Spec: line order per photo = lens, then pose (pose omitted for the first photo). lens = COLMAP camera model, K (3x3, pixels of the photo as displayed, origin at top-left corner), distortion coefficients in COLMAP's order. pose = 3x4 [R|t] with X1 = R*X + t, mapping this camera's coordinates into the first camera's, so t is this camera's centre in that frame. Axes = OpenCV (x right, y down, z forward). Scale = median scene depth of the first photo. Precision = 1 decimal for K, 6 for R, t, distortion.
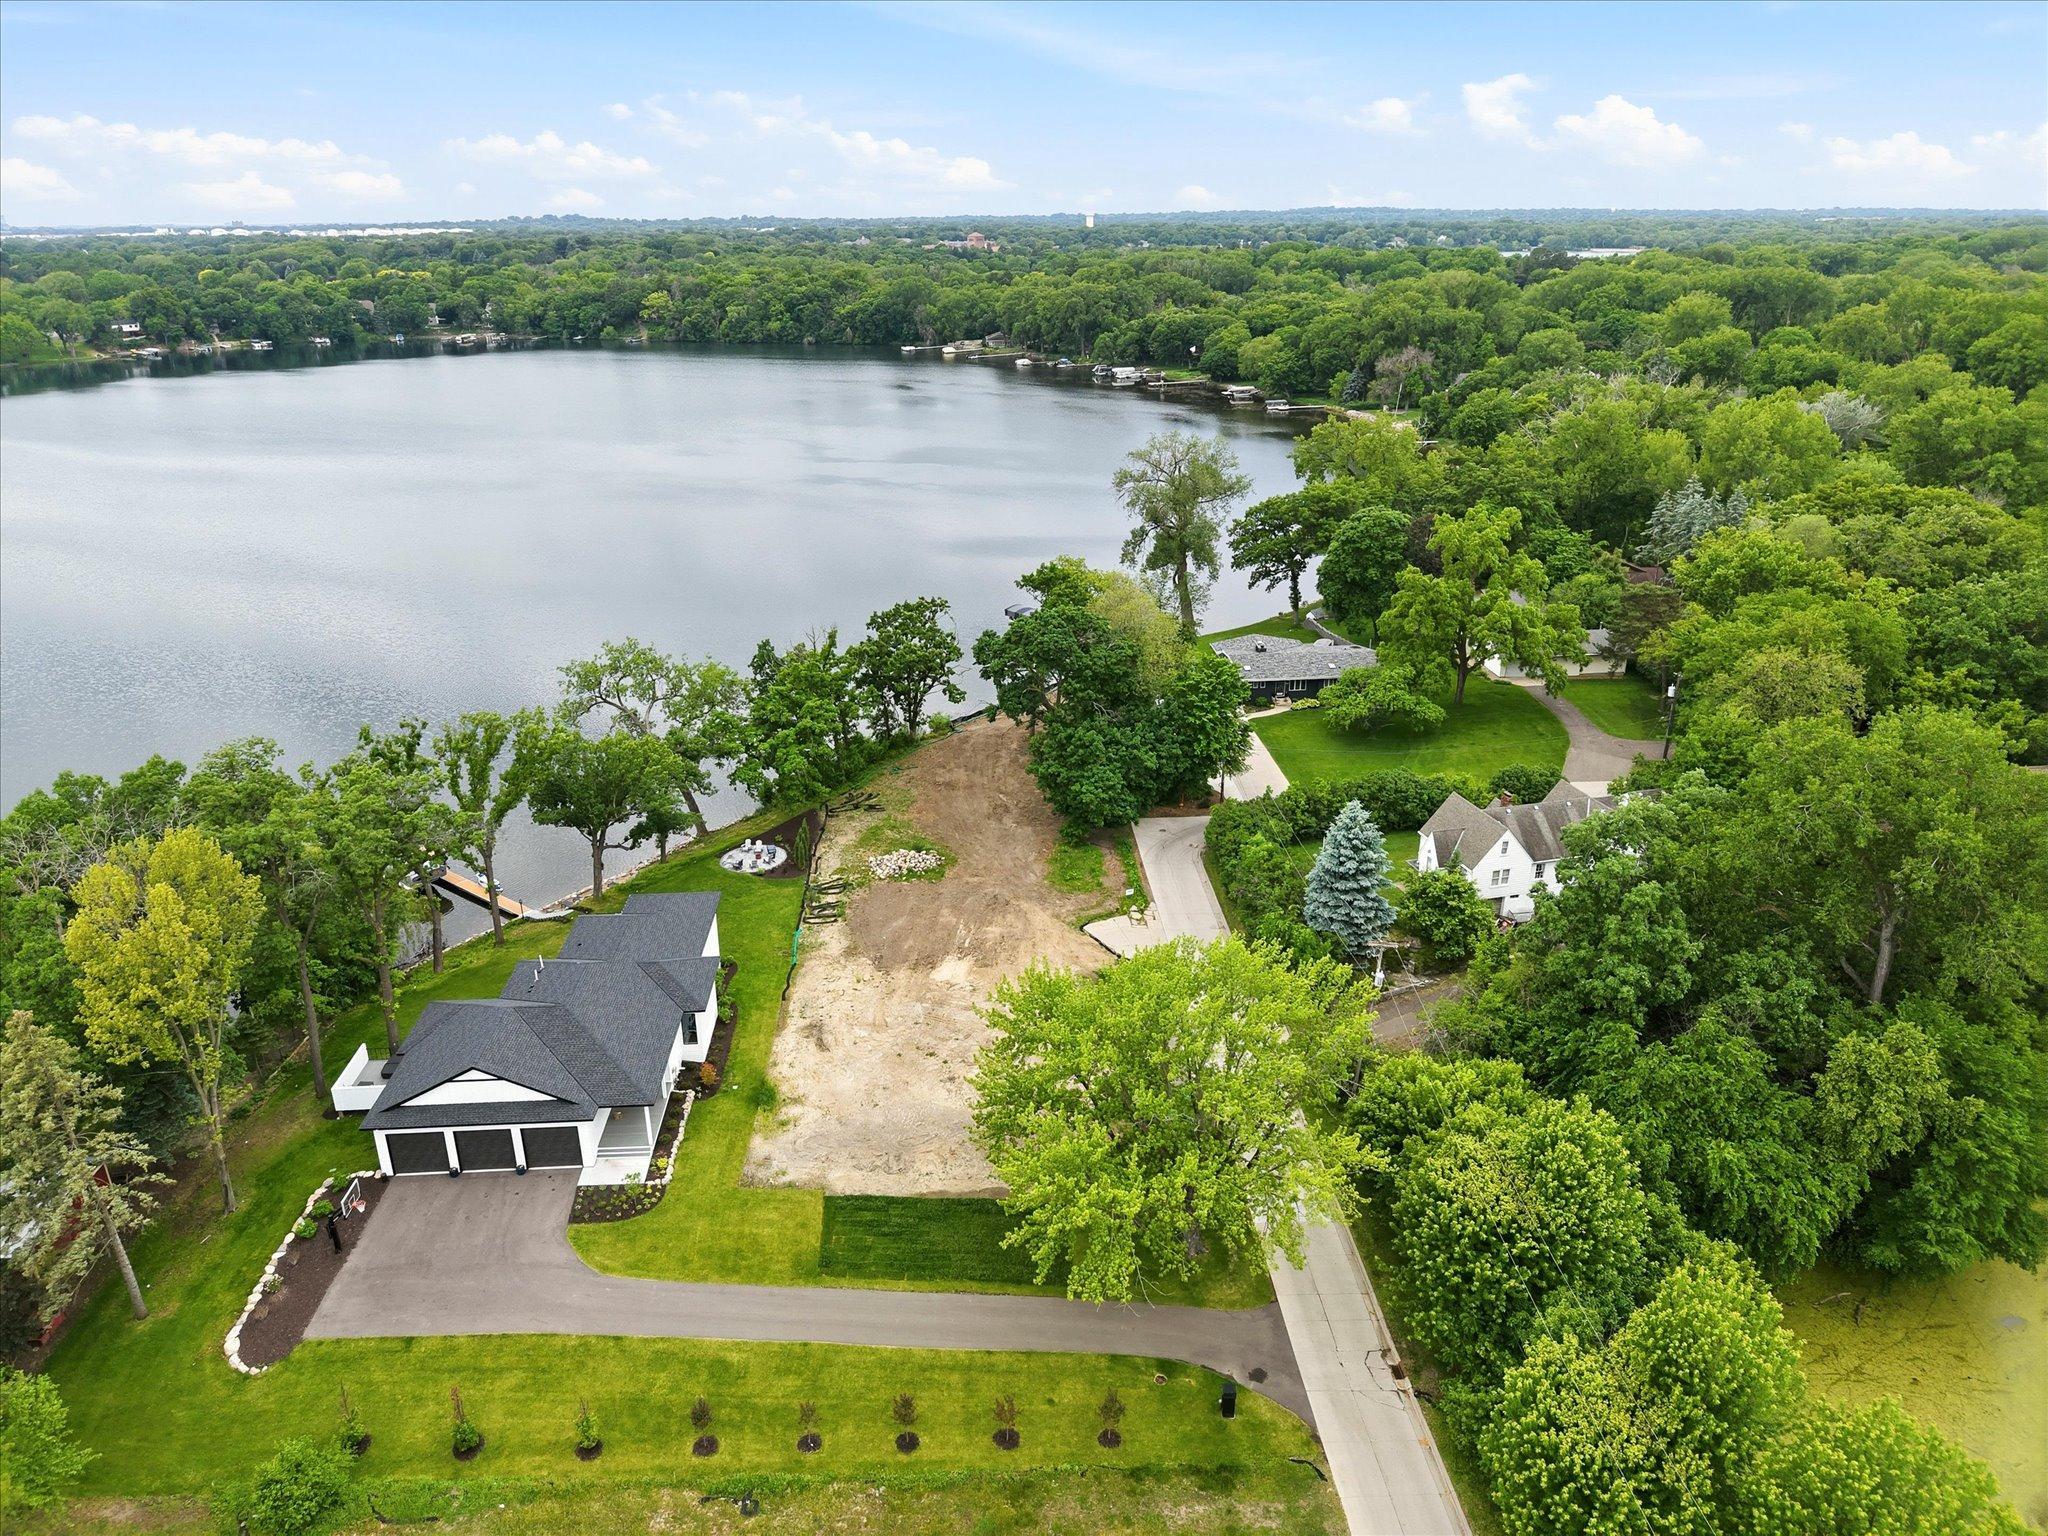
lens RADIAL K [[1370.1, 0, 1015.7], [0, 1370.1, 773.8], [0, 0, 1]] dist [0.024685, -0.024811]
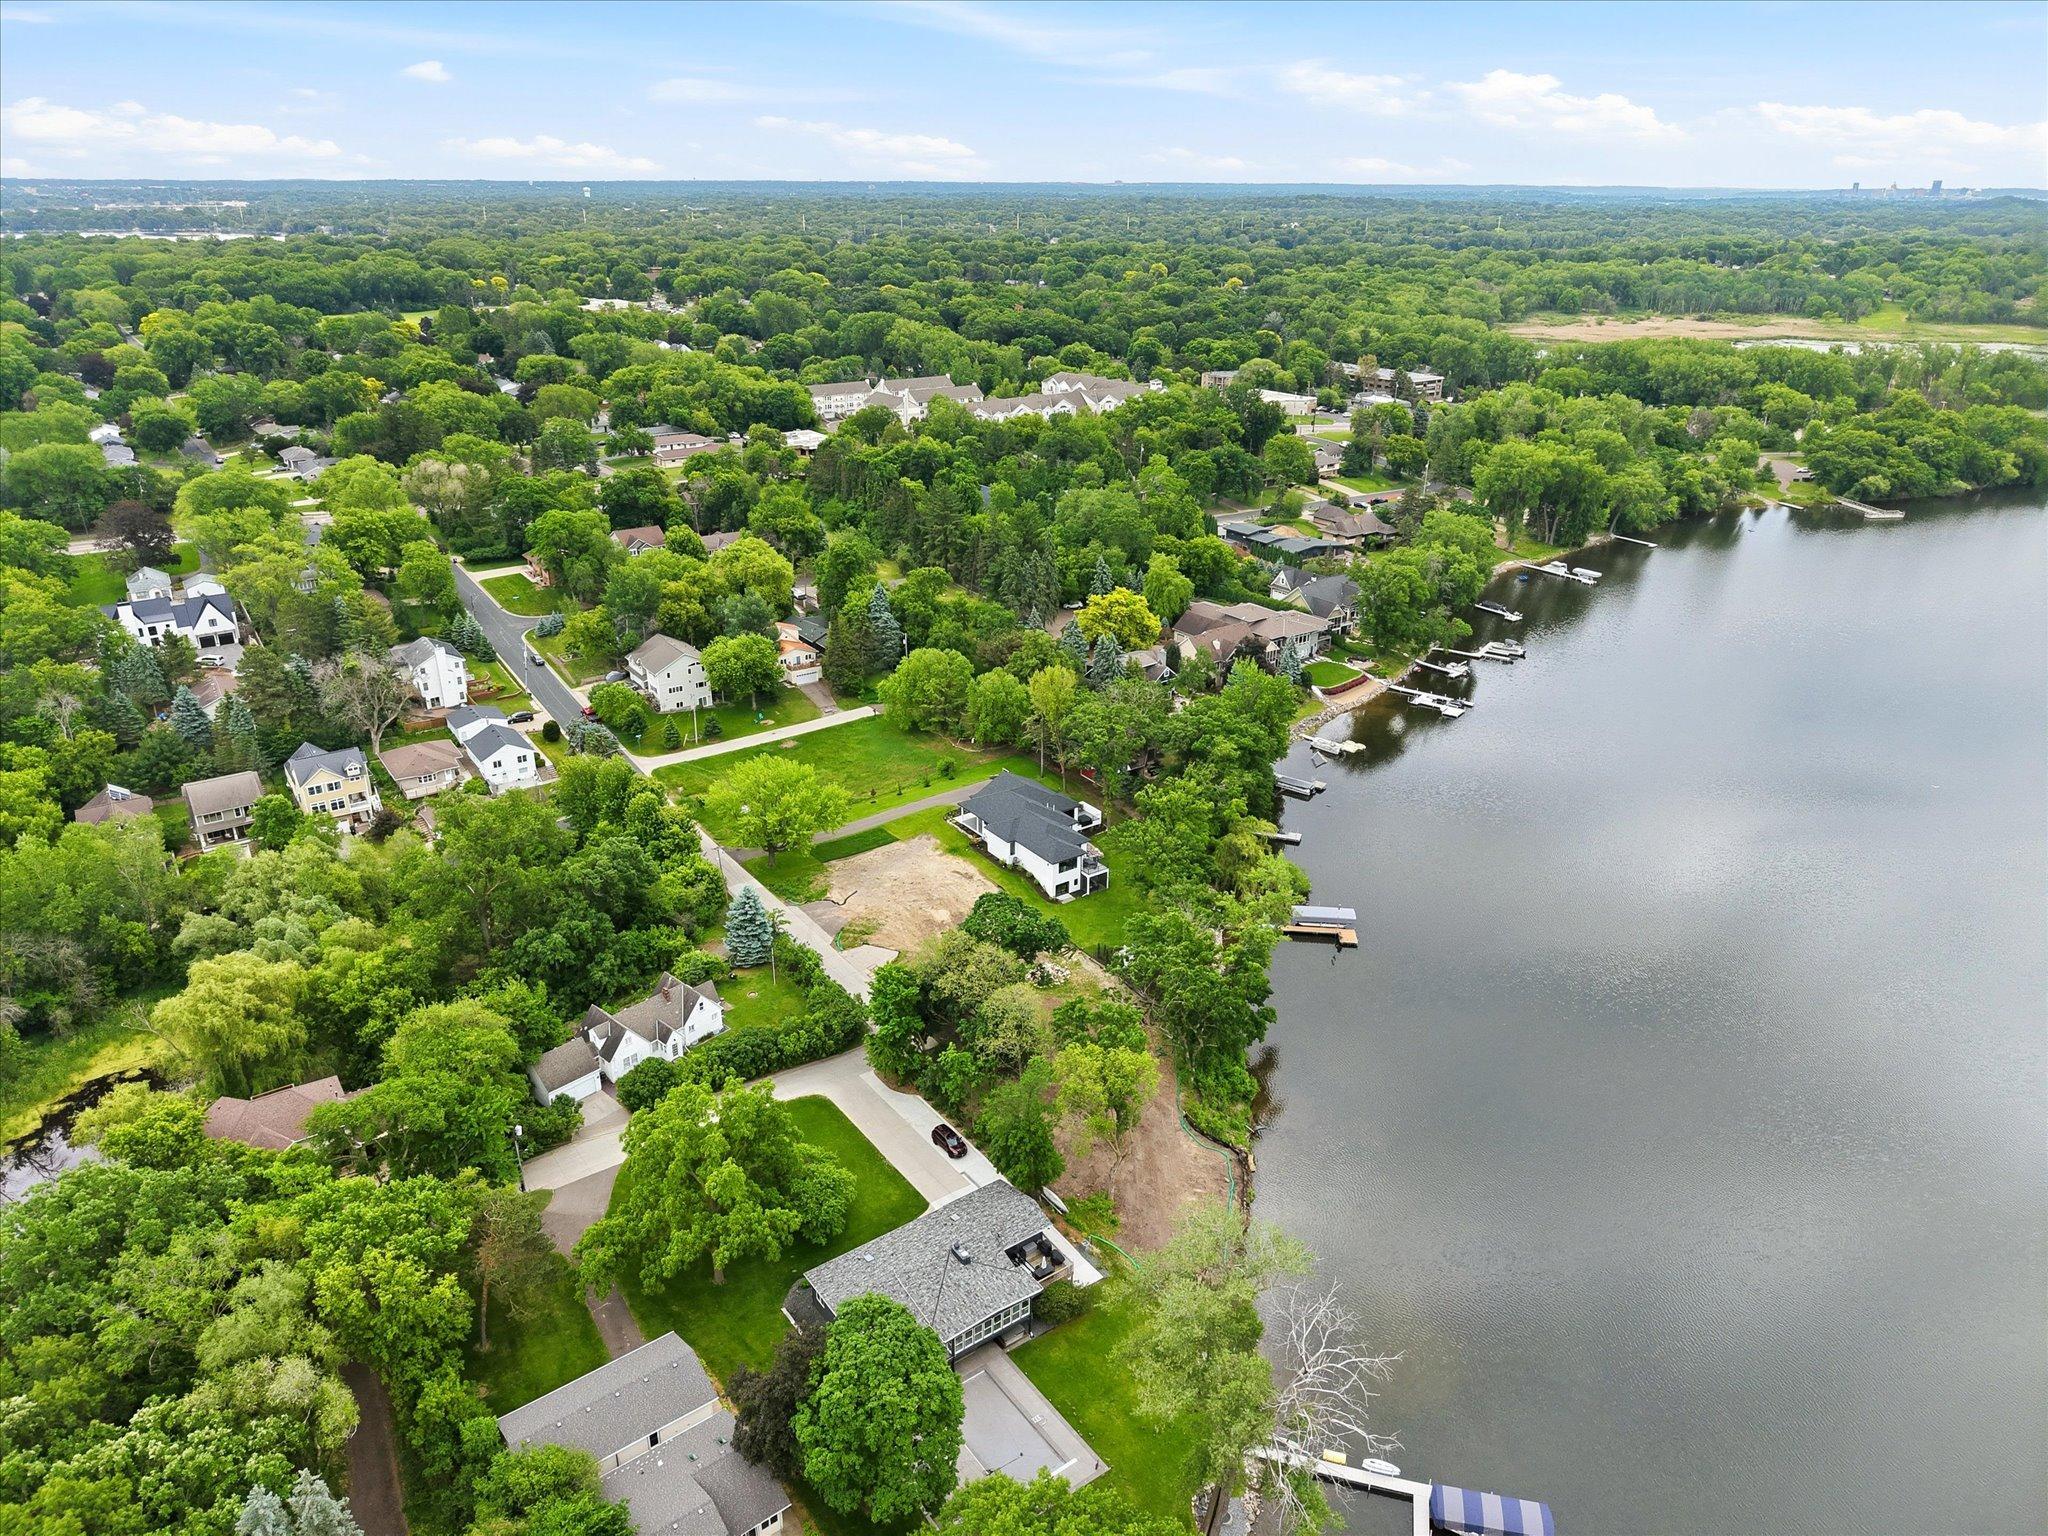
lens RADIAL K [[1401.8, 0, 1024.1], [0, 1401.8, 711.6], [0, 0, 1]] dist [0.088240, -0.144550]
pose [[-0.848933, 0.196212, -0.490728, 0.637218], [-0.193720, 0.748377, 0.634354, -1.121309], [0.491717, 0.633588, -0.597312, 1.691826]]
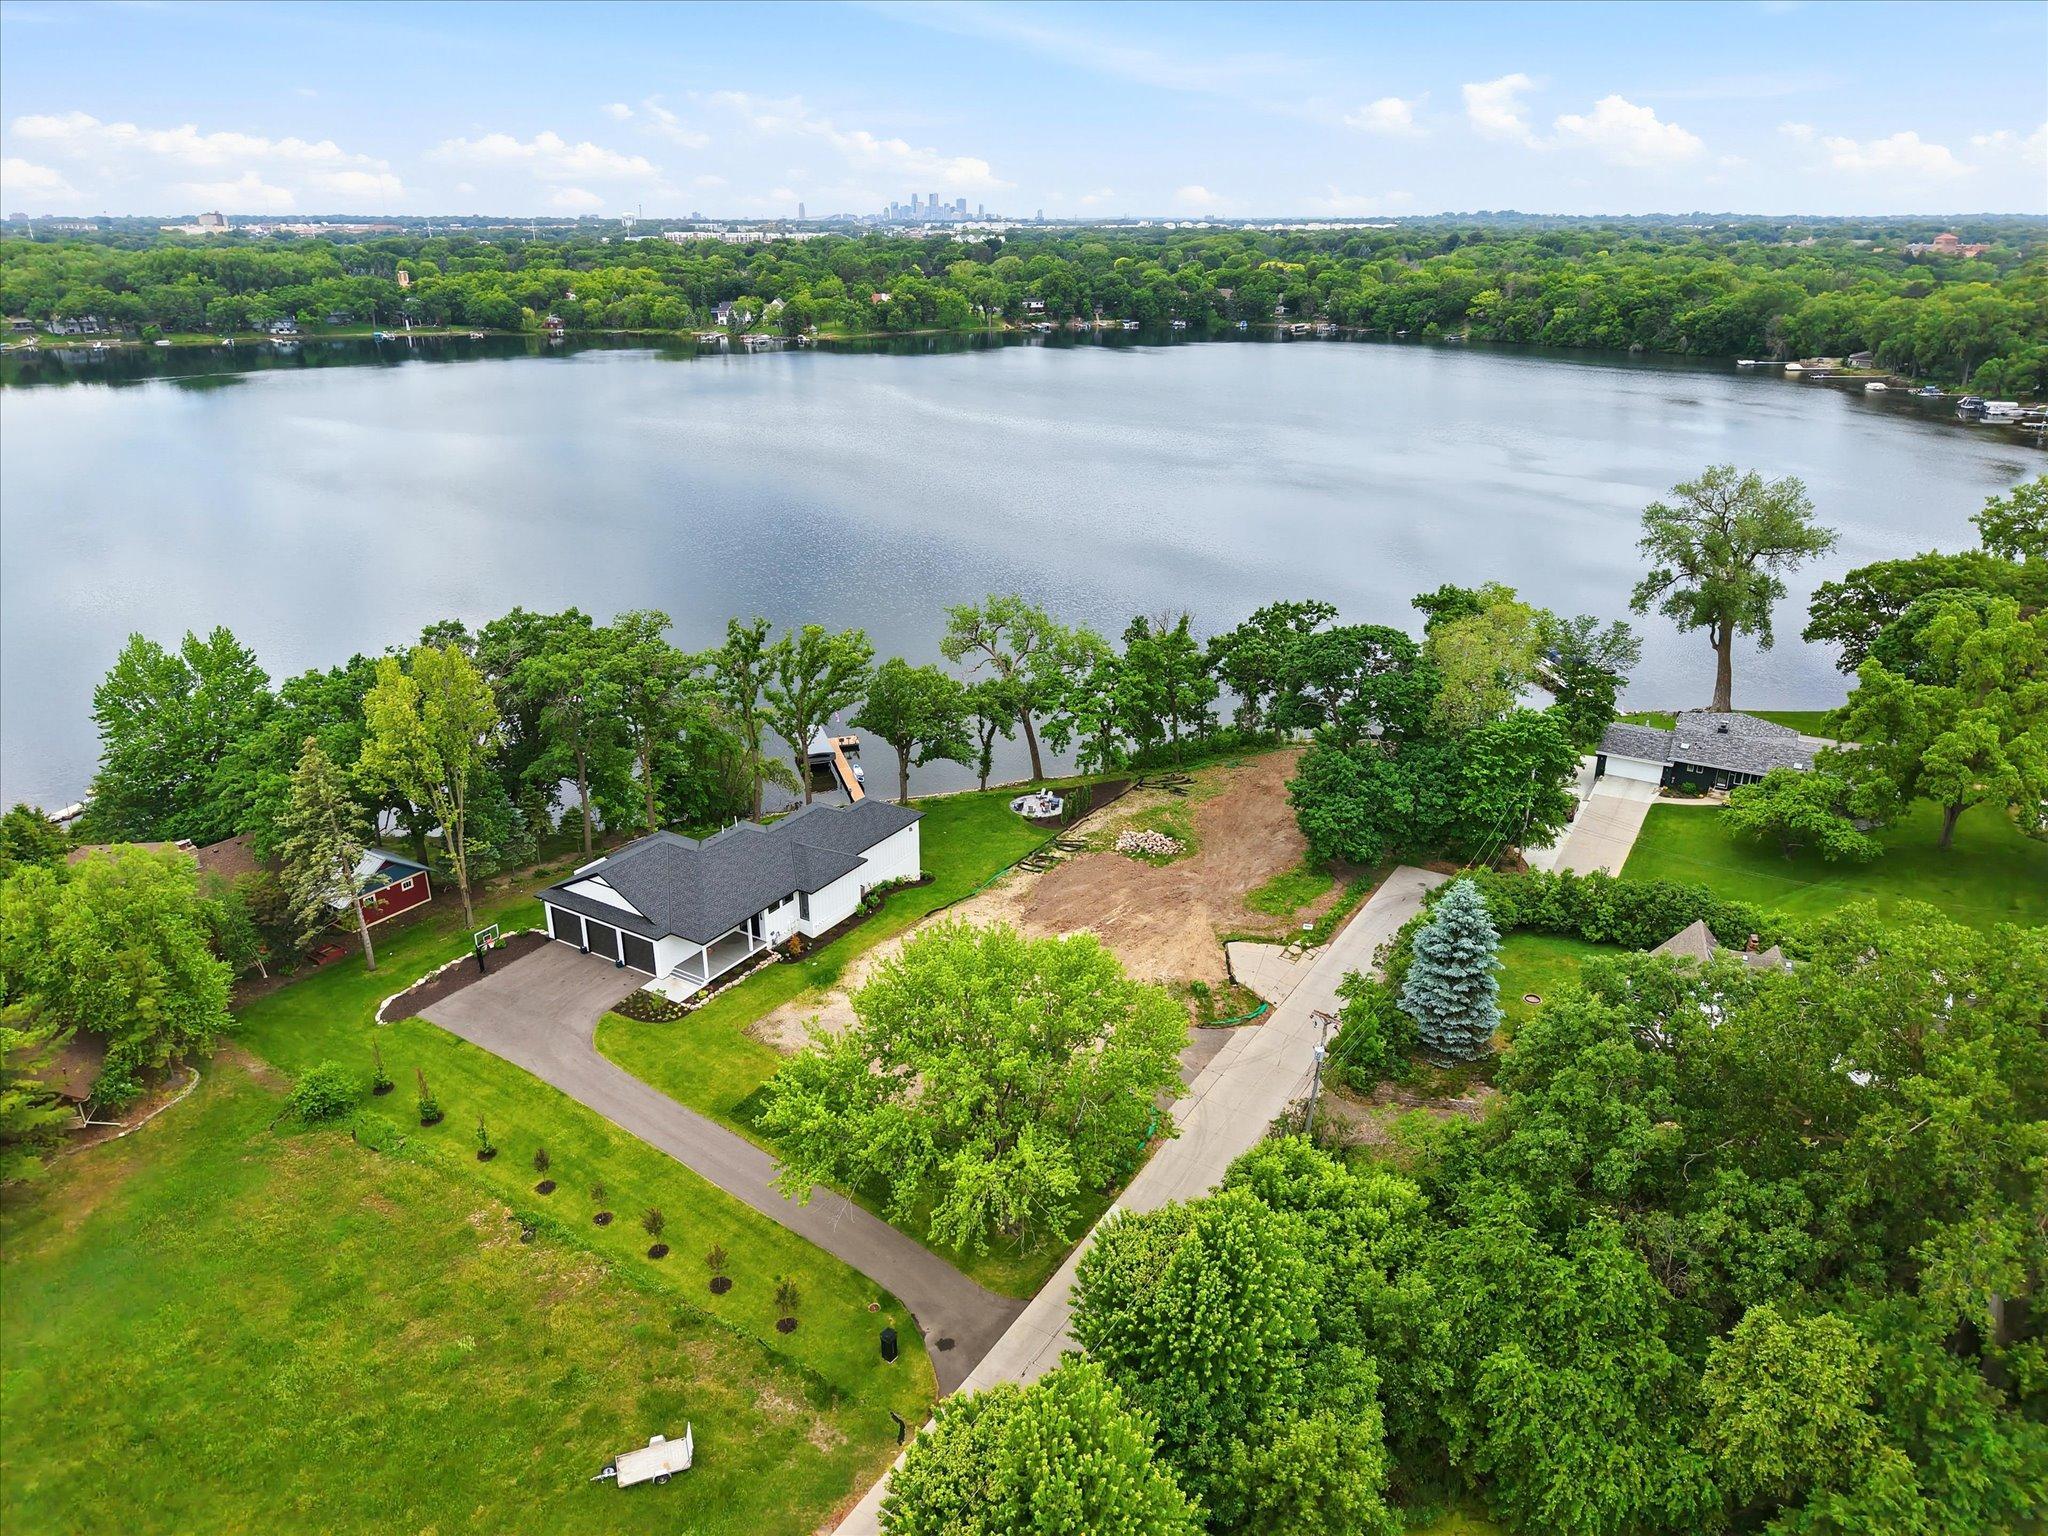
lens RADIAL K [[1370.1, 0, 1015.7], [0, 1370.1, 773.8], [0, 0, 1]] dist [0.024685, -0.024811]
pose [[0.815266, 0.225694, -0.533294, 0.362985], [-0.224327, 0.972106, 0.068466, -0.032691], [0.533871, 0.063815, 0.843155, 0.071550]]
